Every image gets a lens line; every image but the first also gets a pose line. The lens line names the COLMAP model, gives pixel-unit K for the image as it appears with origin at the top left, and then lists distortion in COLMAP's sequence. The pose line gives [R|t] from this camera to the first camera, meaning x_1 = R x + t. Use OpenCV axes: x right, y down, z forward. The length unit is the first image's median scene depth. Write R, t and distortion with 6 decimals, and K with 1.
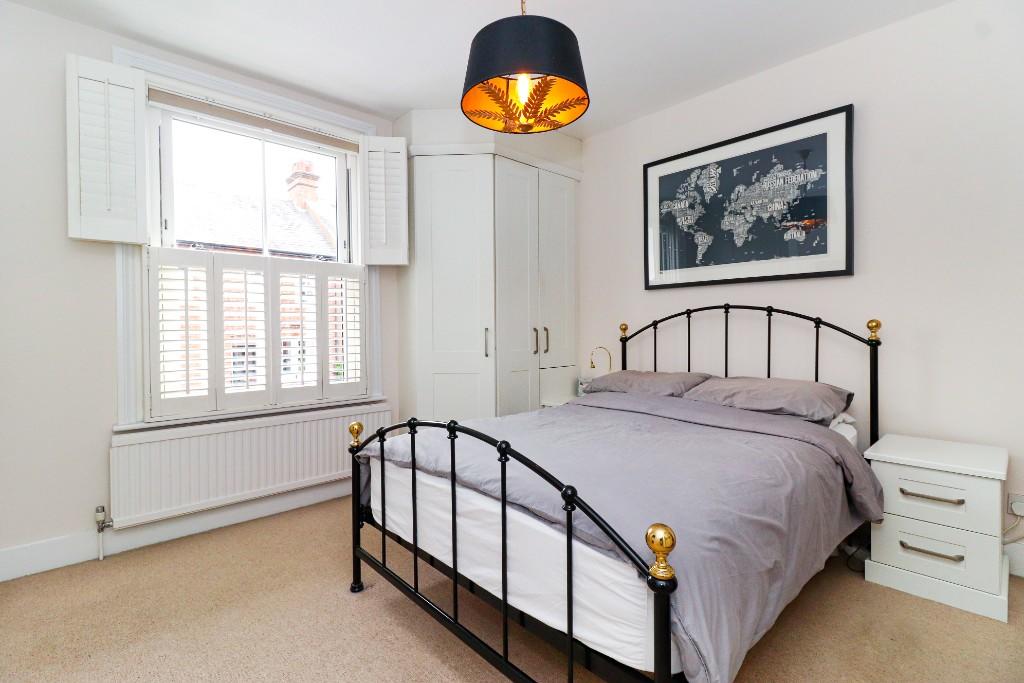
lens RADIAL K [[473.2, 0, 513.1], [0, 473.2, 332.1], [0, 0, 1]] dist [0.010945, -0.002417]
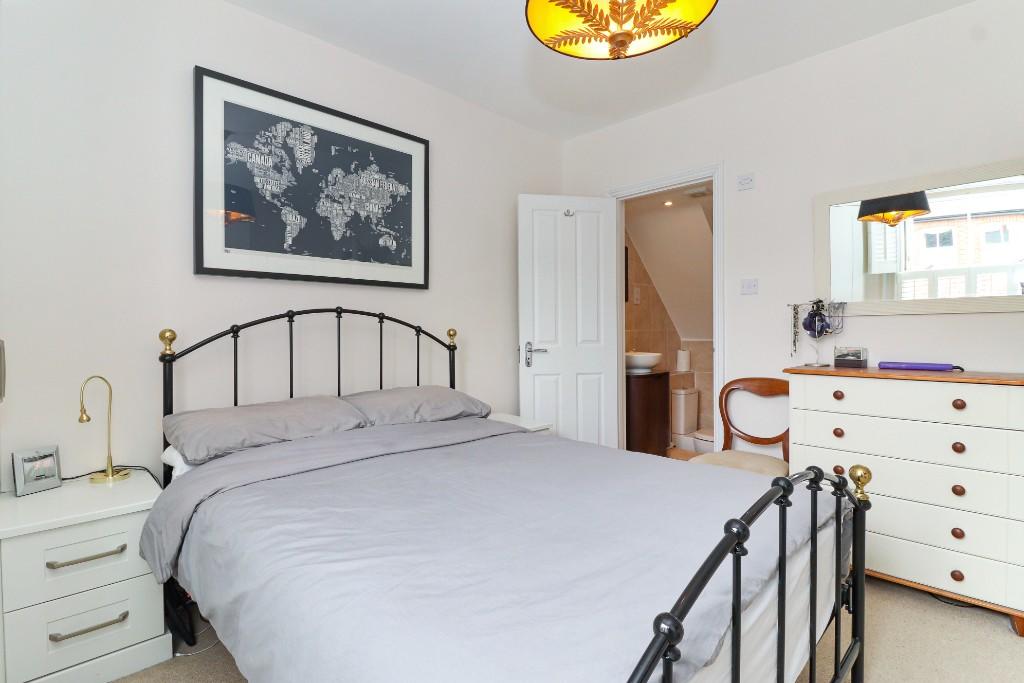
lens RADIAL K [[496.1, 0, 510.9], [0, 496.1, 335.0], [0, 0, 1]] dist [-0.001945, -0.007569]
pose [[-0.032348, -0.000157, 0.999477, -0.407306], [0.014225, 0.999899, 0.000618, -0.006771], [-0.999375, 0.014238, -0.032342, 0.700720]]
